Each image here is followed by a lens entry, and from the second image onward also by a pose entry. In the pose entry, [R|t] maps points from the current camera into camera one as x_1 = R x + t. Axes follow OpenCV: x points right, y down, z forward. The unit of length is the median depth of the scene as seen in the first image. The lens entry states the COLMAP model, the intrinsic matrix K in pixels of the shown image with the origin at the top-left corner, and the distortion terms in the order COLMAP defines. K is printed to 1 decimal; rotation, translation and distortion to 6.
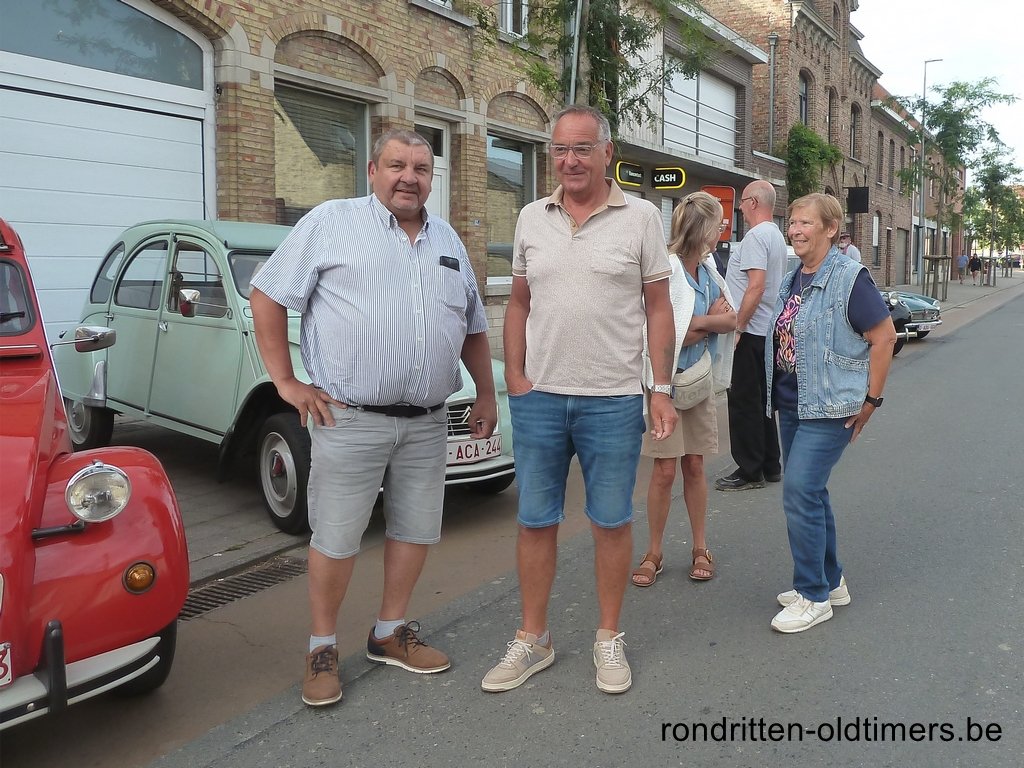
lens RADIAL K [[947.7, 0, 645.0], [0, 947.7, 342.3], [0, 0, 1]] dist [-0.025566, 0.005991]
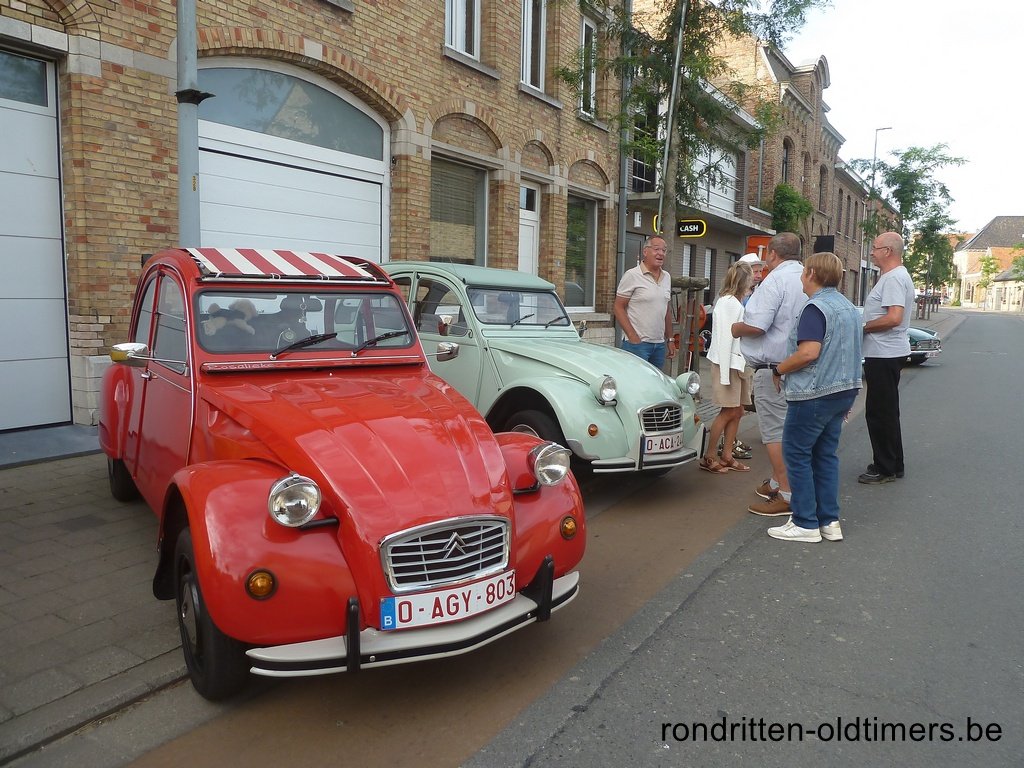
lens RADIAL K [[765.8, 0, 524.1], [0, 765.8, 377.9], [0, 0, 1]] dist [-0.025302, 0.001037]
pose [[0.993542, 0.023520, -0.110999, -0.114348], [-0.020853, 0.999467, 0.025131, 0.001320], [0.111531, -0.022654, 0.993503, -0.026796]]
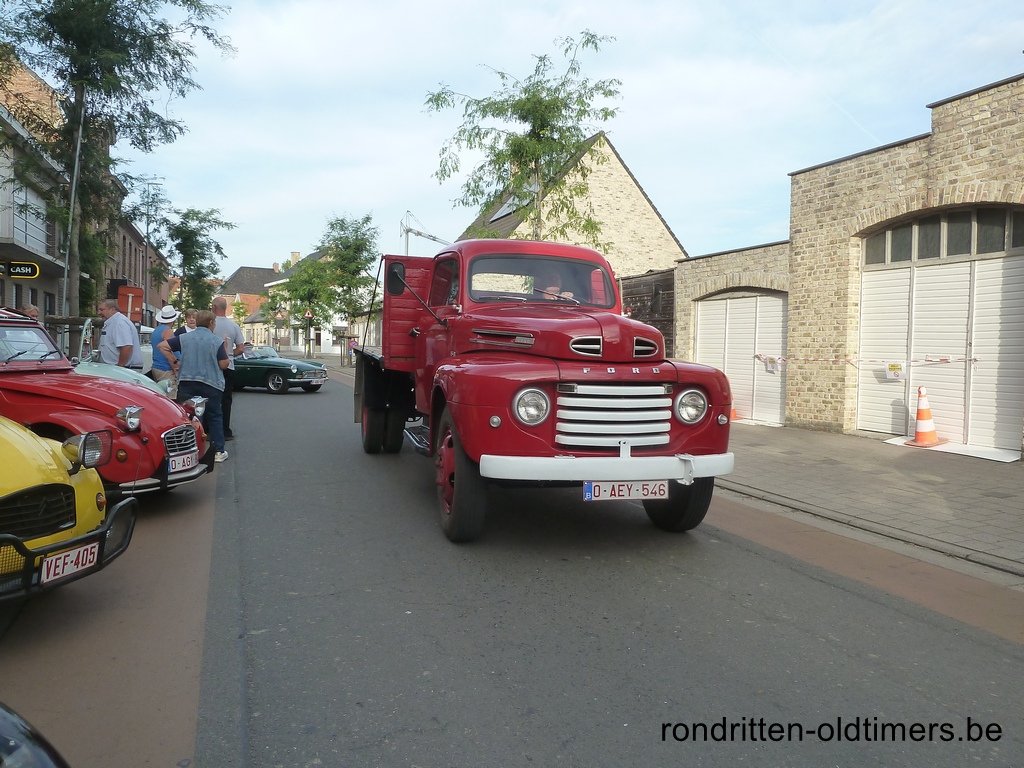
lens RADIAL K [[765.8, 0, 524.1], [0, 765.8, 377.9], [0, 0, 1]] dist [-0.025302, 0.001037]
pose [[0.696537, -0.018691, 0.717278, -0.368489], [0.043335, 0.998932, -0.016053, 0.034835], [-0.716211, 0.042265, 0.696603, -0.334616]]
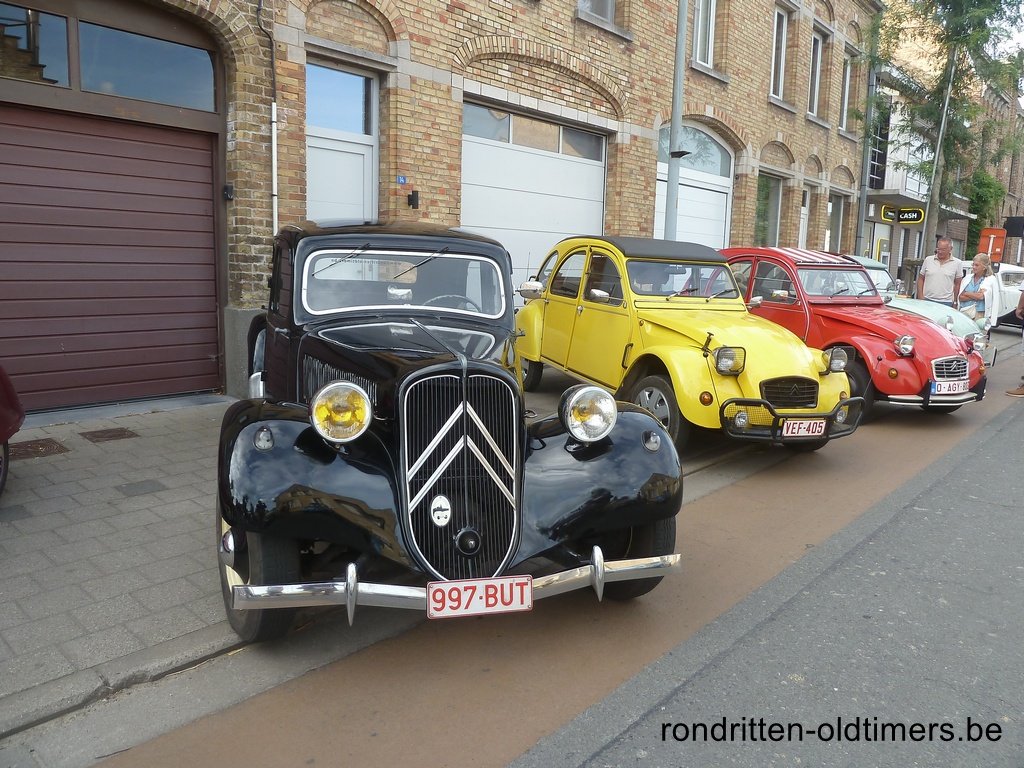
lens RADIAL K [[765.8, 0, 524.1], [0, 765.8, 377.9], [0, 0, 1]] dist [-0.025302, 0.001037]
pose [[0.960178, 0.060531, -0.272752, -0.320780], [-0.044057, 0.996838, 0.066131, 0.041108], [0.275892, -0.051481, 0.959809, -0.478317]]
